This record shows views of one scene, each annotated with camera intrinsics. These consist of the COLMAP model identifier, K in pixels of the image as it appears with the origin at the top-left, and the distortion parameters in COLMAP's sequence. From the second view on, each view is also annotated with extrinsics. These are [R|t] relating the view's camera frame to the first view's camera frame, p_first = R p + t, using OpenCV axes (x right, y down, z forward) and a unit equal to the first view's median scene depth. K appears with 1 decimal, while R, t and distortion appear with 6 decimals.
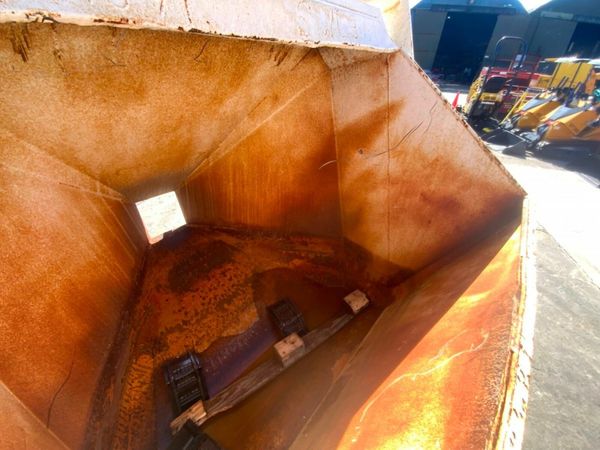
lens RADIAL K [[244.7, 0, 300.4], [0, 244.7, 223.1], [0, 0, 1]] dist [0.022780, -0.019353]
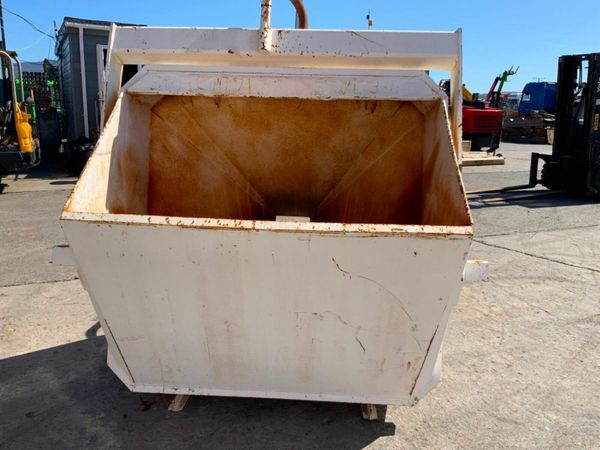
lens RADIAL K [[498.4, 0, 300.0], [0, 498.4, 225.0], [0, 0, 1]] dist [0.063406, -0.129210]
pose [[0.609302, 0.156443, -0.777352, 1.326521], [-0.438084, 0.883557, -0.165561, 0.318521], [0.660934, 0.441422, 0.606888, -0.376773]]
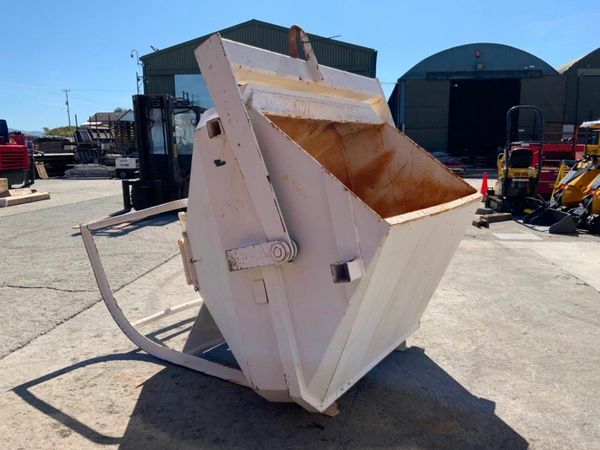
lens RADIAL K [[498.4, 0, 300.0], [0, 498.4, 225.0], [0, 0, 1]] dist [0.063406, -0.129210]
pose [[0.990199, -0.065774, 0.123205, -0.446939], [0.111555, 0.903249, -0.414364, 0.890833], [-0.084030, 0.424047, 0.901733, -1.209236]]
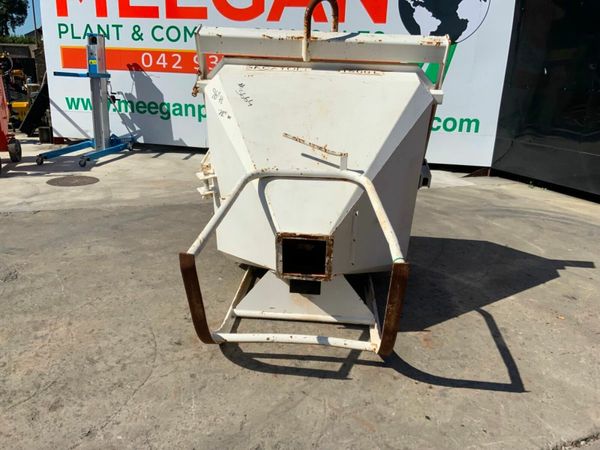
lens RADIAL K [[498.4, 0, 300.0], [0, 498.4, 225.0], [0, 0, 1]] dist [0.063406, -0.129210]
pose [[-0.589008, -0.305774, 0.748045, -2.064654], [0.390812, 0.702435, 0.594854, -1.306170], [-0.707344, 0.642719, -0.294240, 1.649129]]
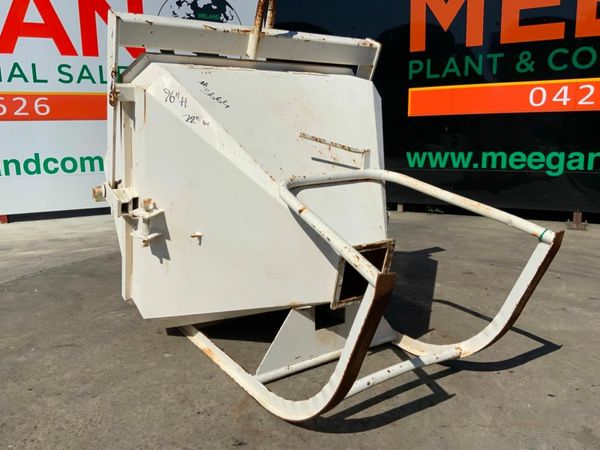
lens RADIAL K [[498.4, 0, 300.0], [0, 498.4, 225.0], [0, 0, 1]] dist [0.063406, -0.129210]
pose [[-0.957956, -0.083337, 0.274546, -0.881112], [0.134232, 0.715531, 0.685563, -1.303298], [-0.253579, 0.693592, -0.674261, 2.181866]]
